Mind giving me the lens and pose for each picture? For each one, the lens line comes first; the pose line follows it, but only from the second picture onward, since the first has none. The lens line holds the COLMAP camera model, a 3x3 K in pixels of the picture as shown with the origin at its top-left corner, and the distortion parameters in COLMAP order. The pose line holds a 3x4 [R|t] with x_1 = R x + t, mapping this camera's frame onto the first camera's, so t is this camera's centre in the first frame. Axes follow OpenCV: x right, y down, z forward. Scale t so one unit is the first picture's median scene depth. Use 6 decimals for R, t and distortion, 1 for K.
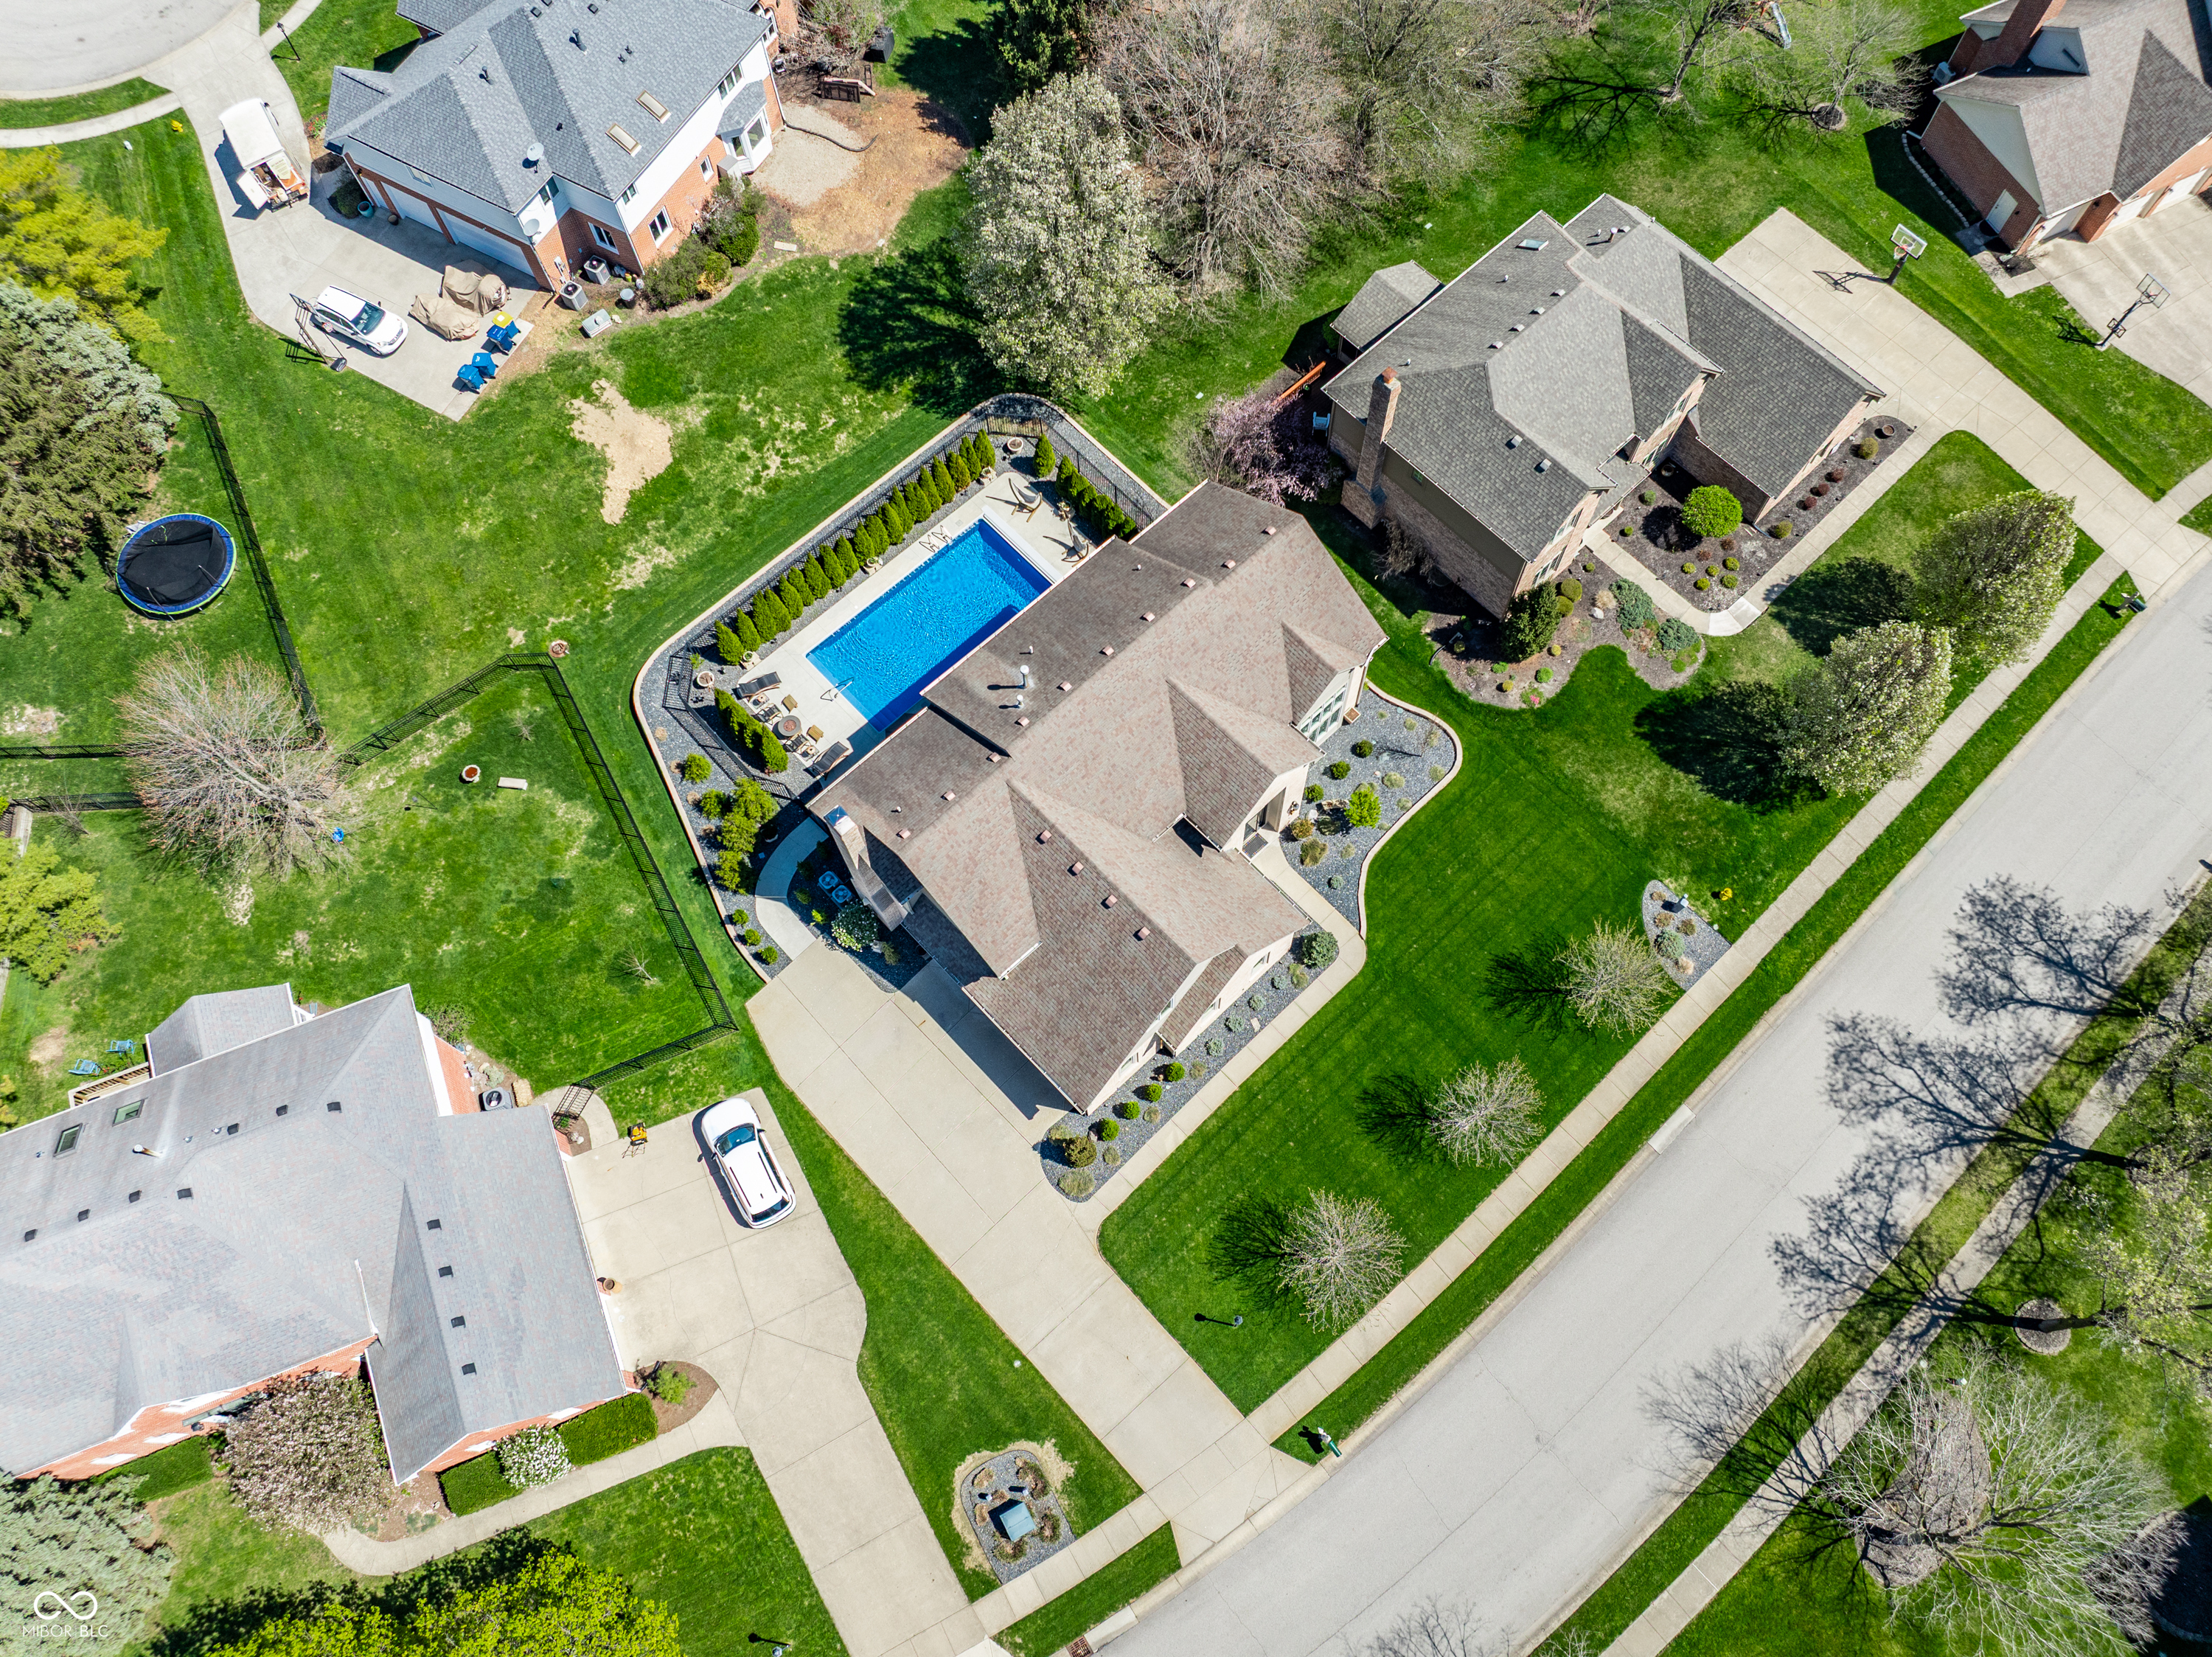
lens RADIAL K [[1645.3, 0, 1164.7], [0, 1645.3, 823.5], [0, 0, 1]] dist [-0.038692, 0.003874]
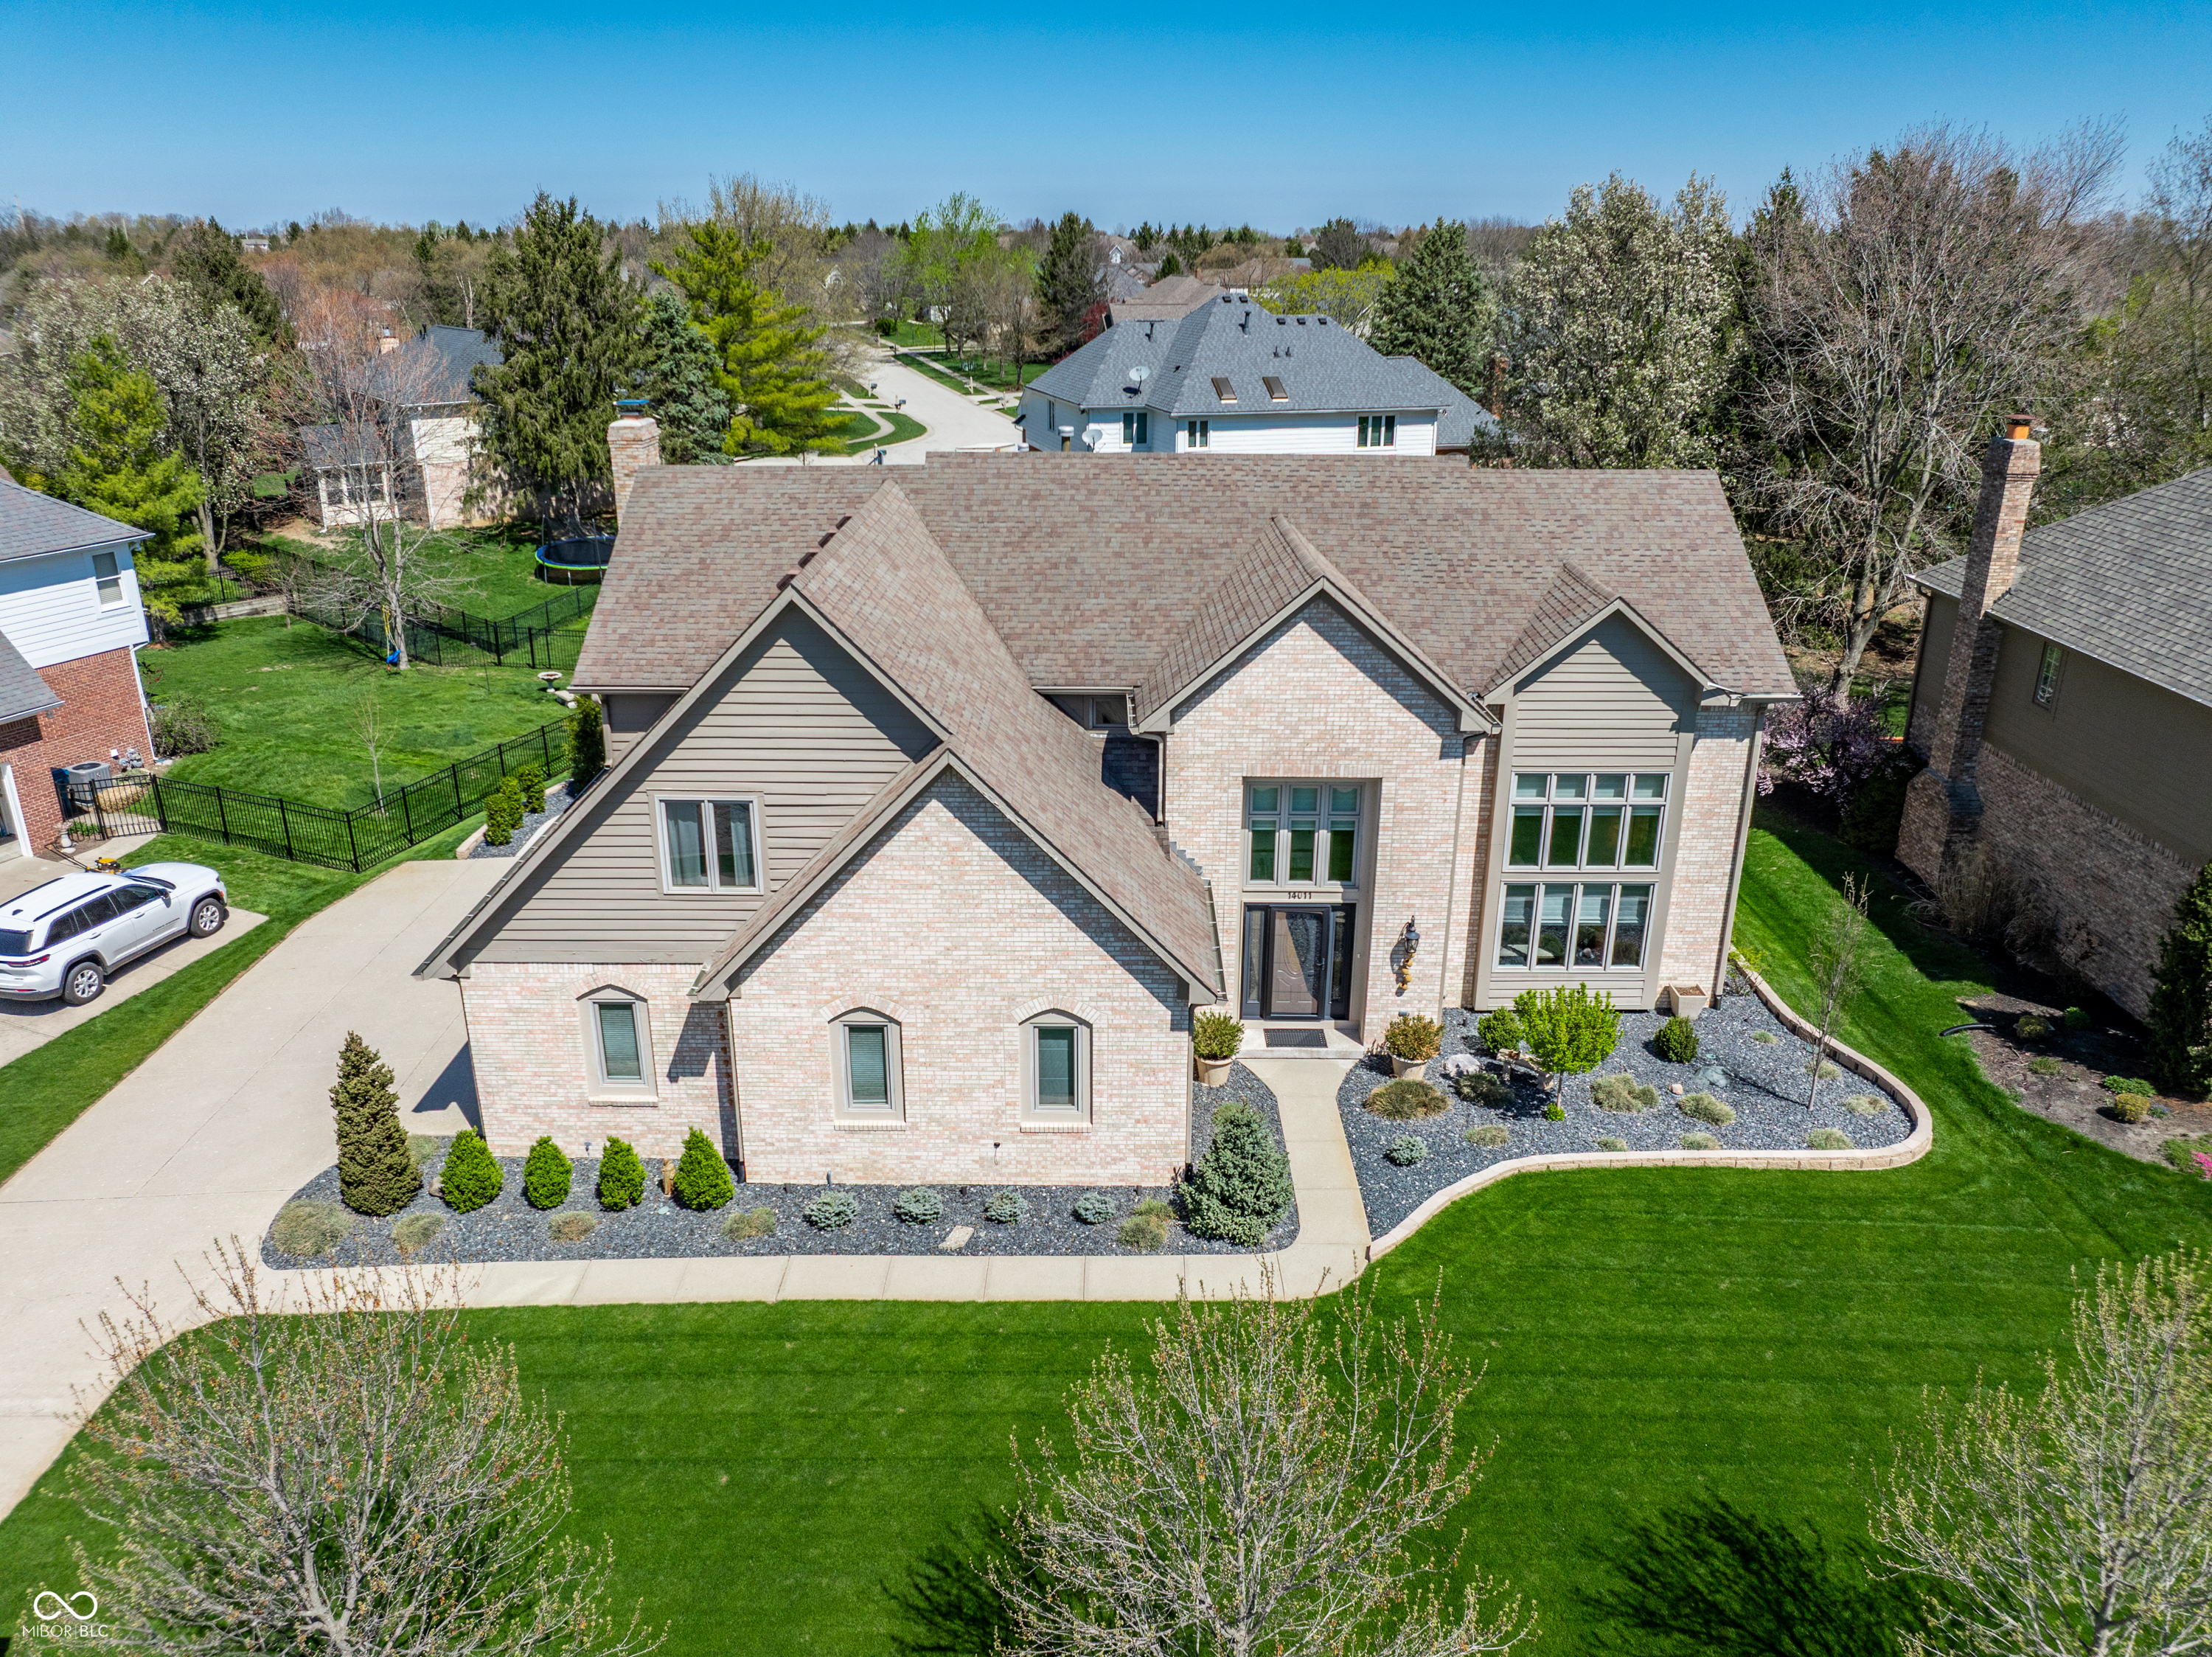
lens RADIAL K [[1556.8, 0, 1106.0], [0, 1556.8, 828.5], [0, 0, 1]] dist [-0.032378, -0.008216]
pose [[0.717970, 0.242667, -0.652405, 0.268793], [-0.644573, 0.585594, -0.491534, 0.210189], [0.262765, 0.773429, 0.576855, 0.737736]]
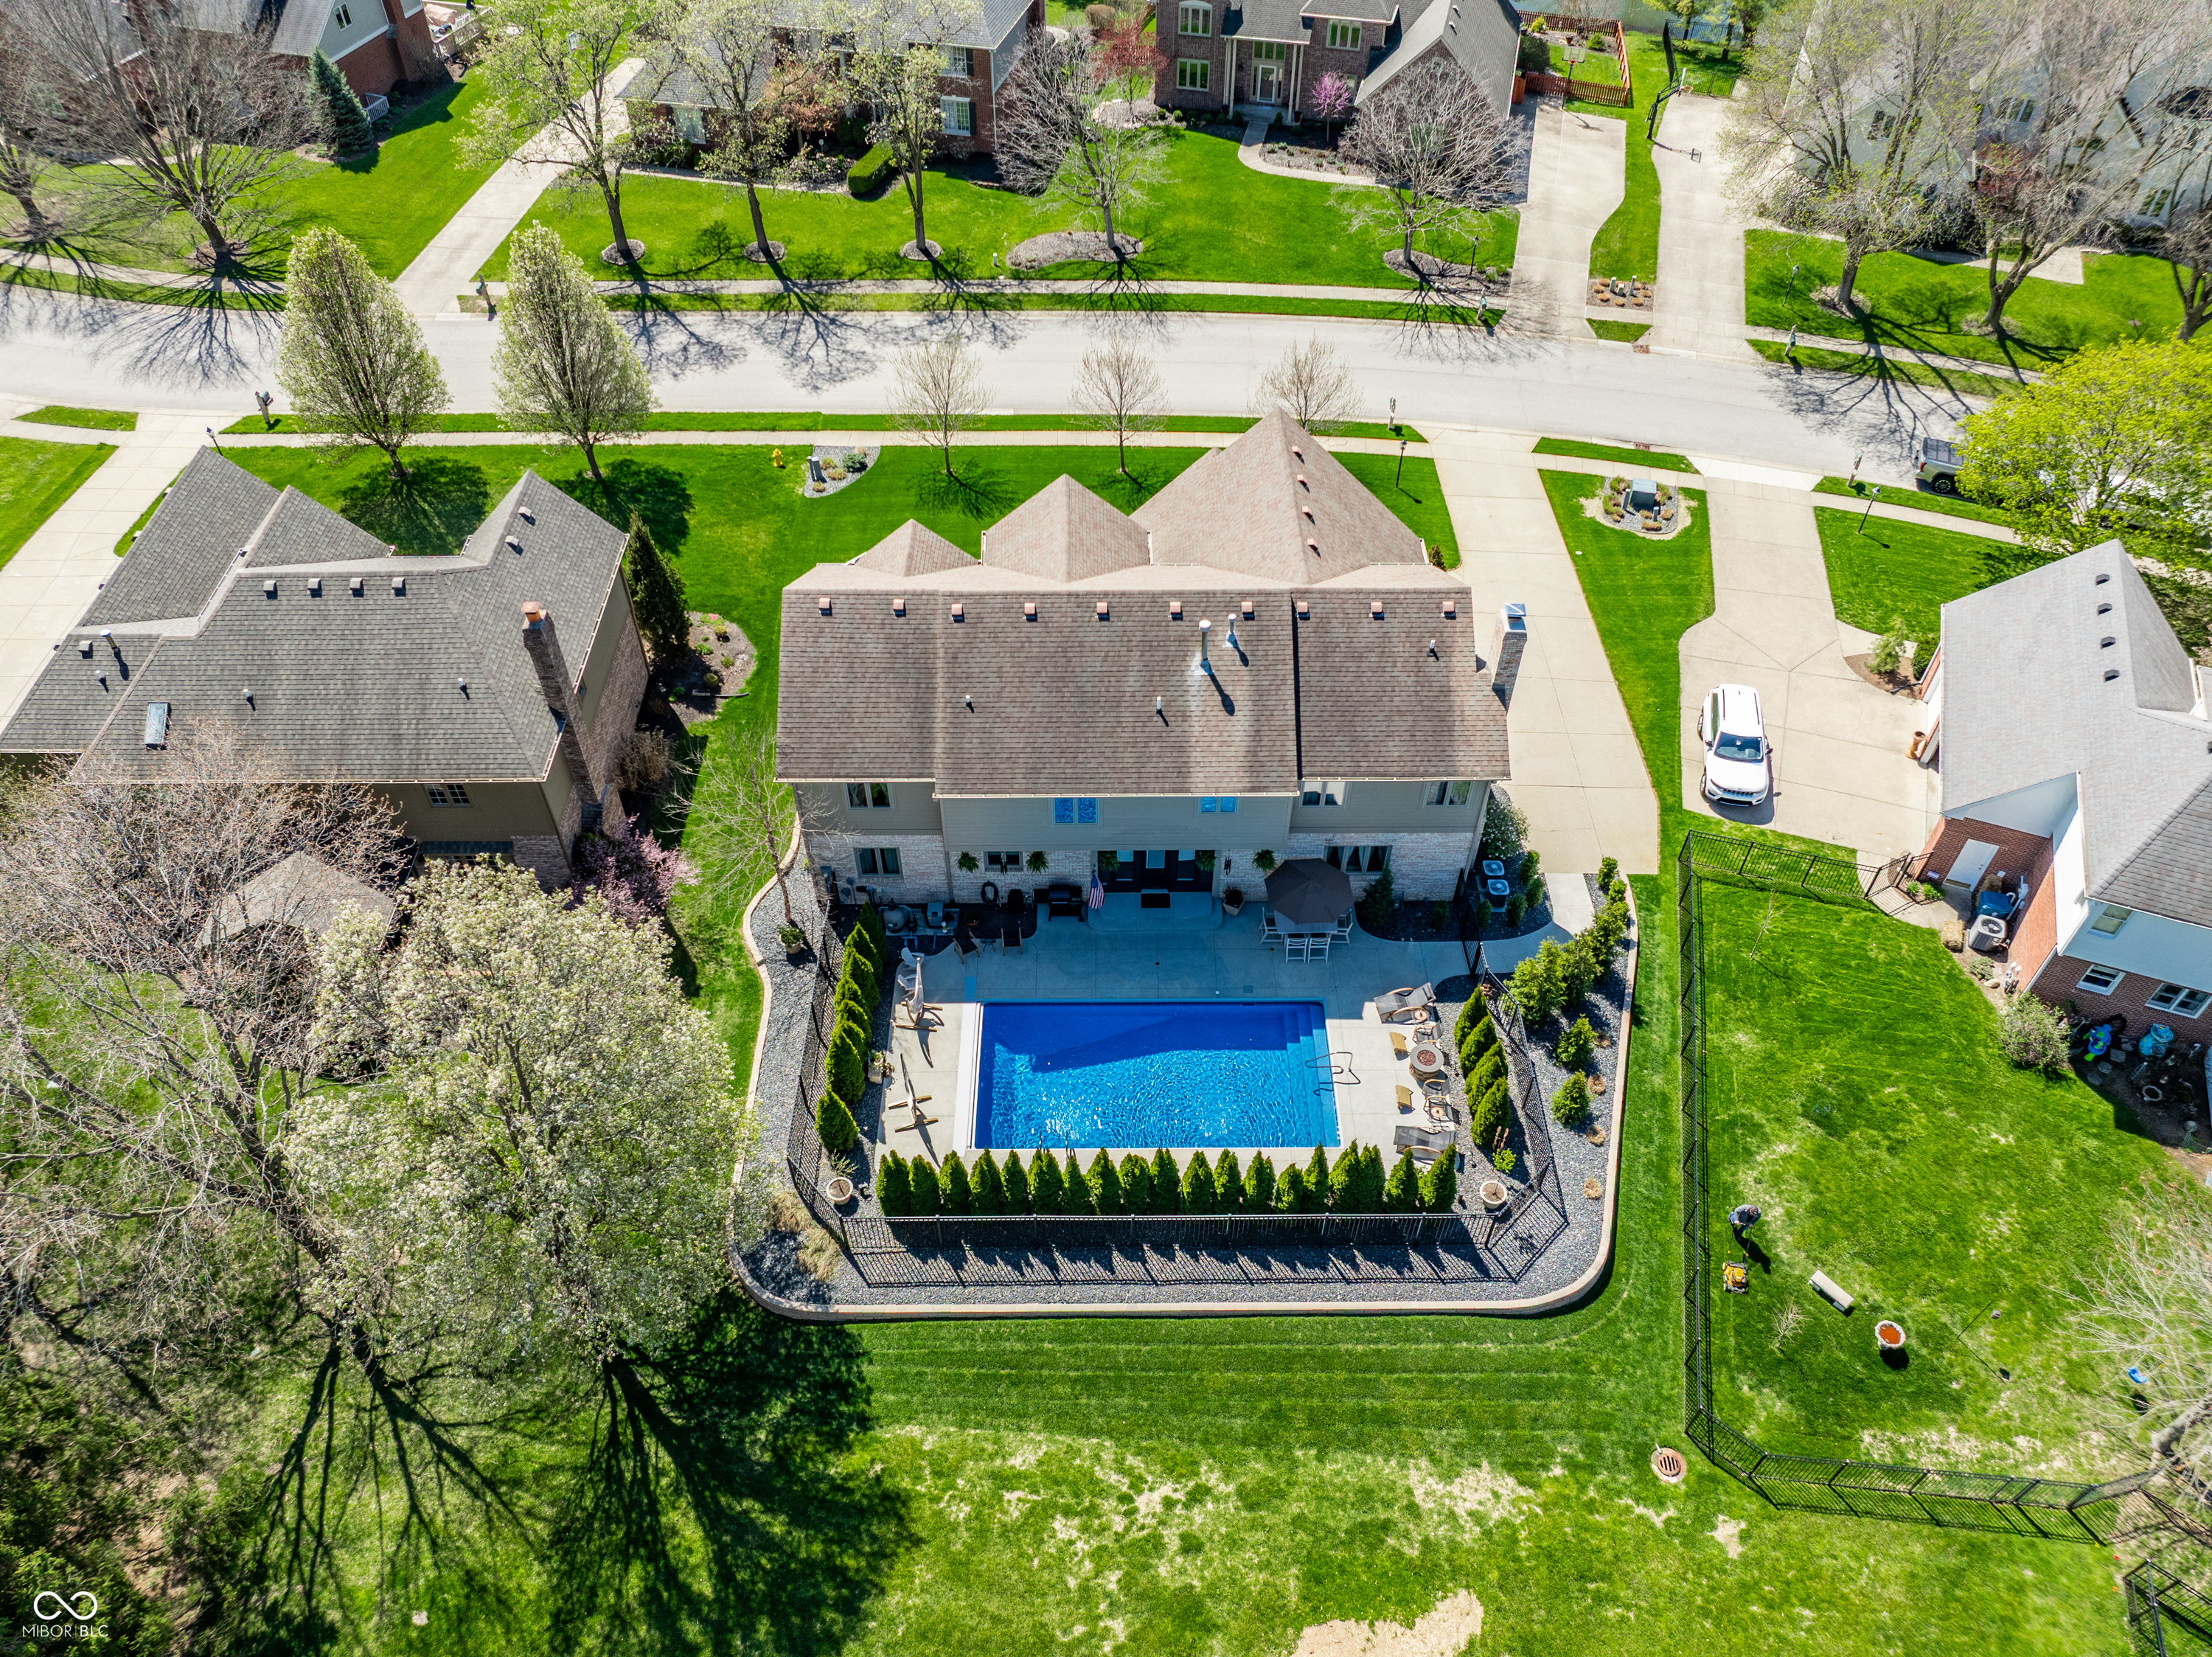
lens RADIAL K [[1556.8, 0, 1106.0], [0, 1556.8, 828.5], [0, 0, 1]] dist [-0.032378, -0.008216]
pose [[-0.726703, -0.504826, 0.465891, -0.401408], [0.634300, -0.232712, 0.737230, -0.623145], [-0.263755, 0.831262, 0.489323, 0.670938]]
